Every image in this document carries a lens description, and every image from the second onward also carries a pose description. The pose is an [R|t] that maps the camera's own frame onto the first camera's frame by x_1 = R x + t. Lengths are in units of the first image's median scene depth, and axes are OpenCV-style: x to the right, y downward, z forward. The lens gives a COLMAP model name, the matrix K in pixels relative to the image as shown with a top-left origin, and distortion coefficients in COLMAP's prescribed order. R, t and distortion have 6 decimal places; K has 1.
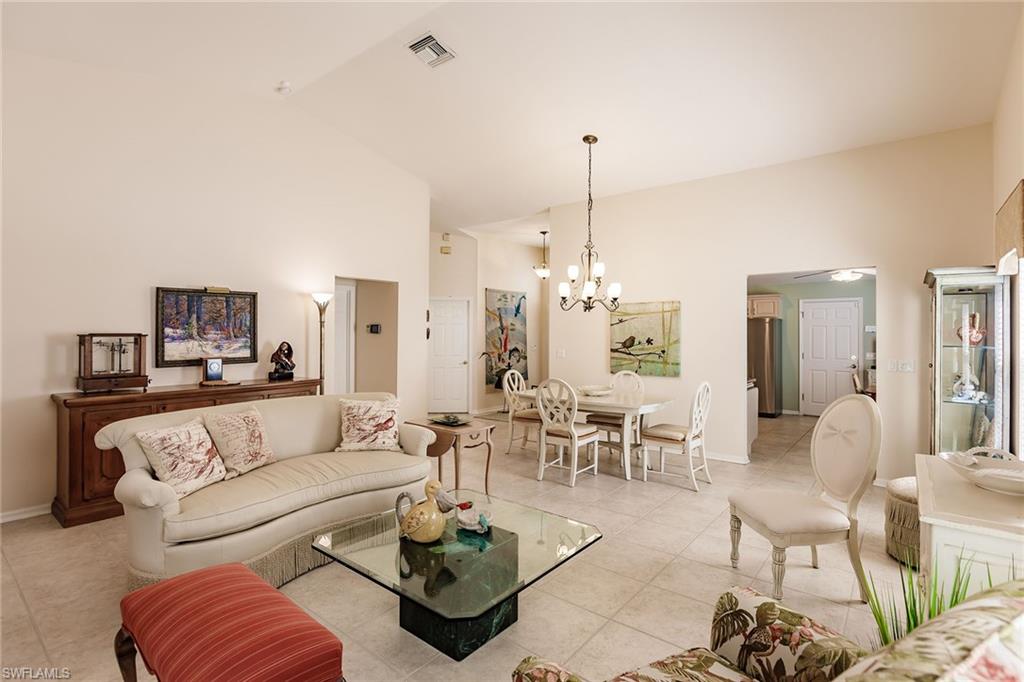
lens RADIAL K [[449.5, 0, 485.2], [0, 449.5, 331.6], [0, 0, 1]] dist [-0.000835, 0.000261]
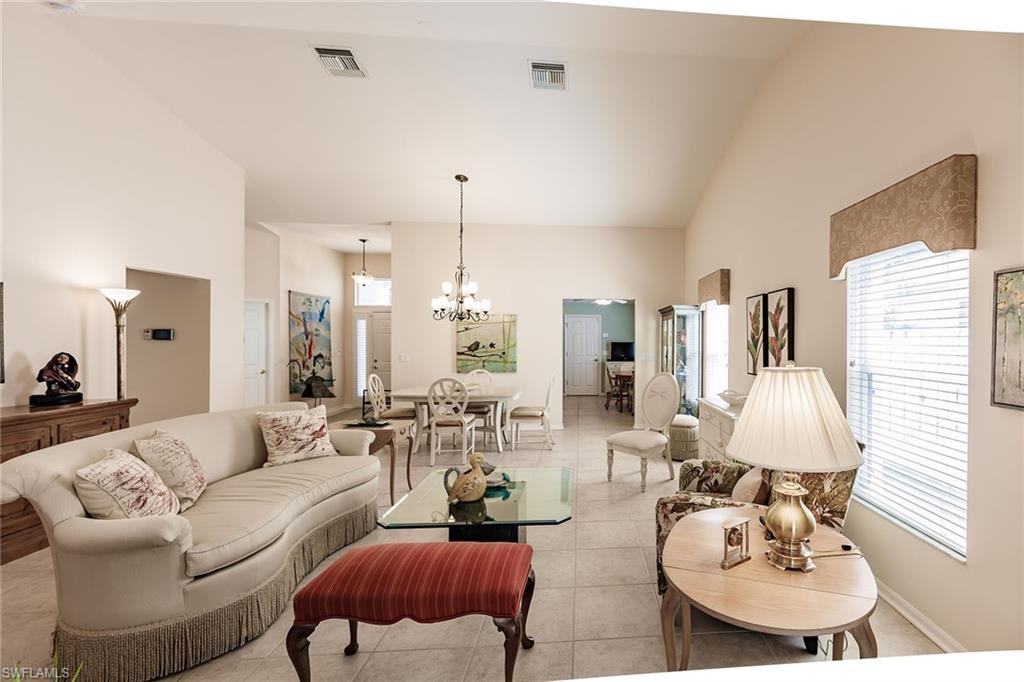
lens RADIAL K [[455.9, 0, 516.7], [0, 455.9, 342.0], [0, 0, 1]] dist [0.000976, -0.000193]
pose [[0.787448, -0.008578, 0.616321, -0.378851], [-0.000079, 0.999902, 0.014017, -0.005952], [-0.616381, -0.011086, 0.787370, -0.053955]]
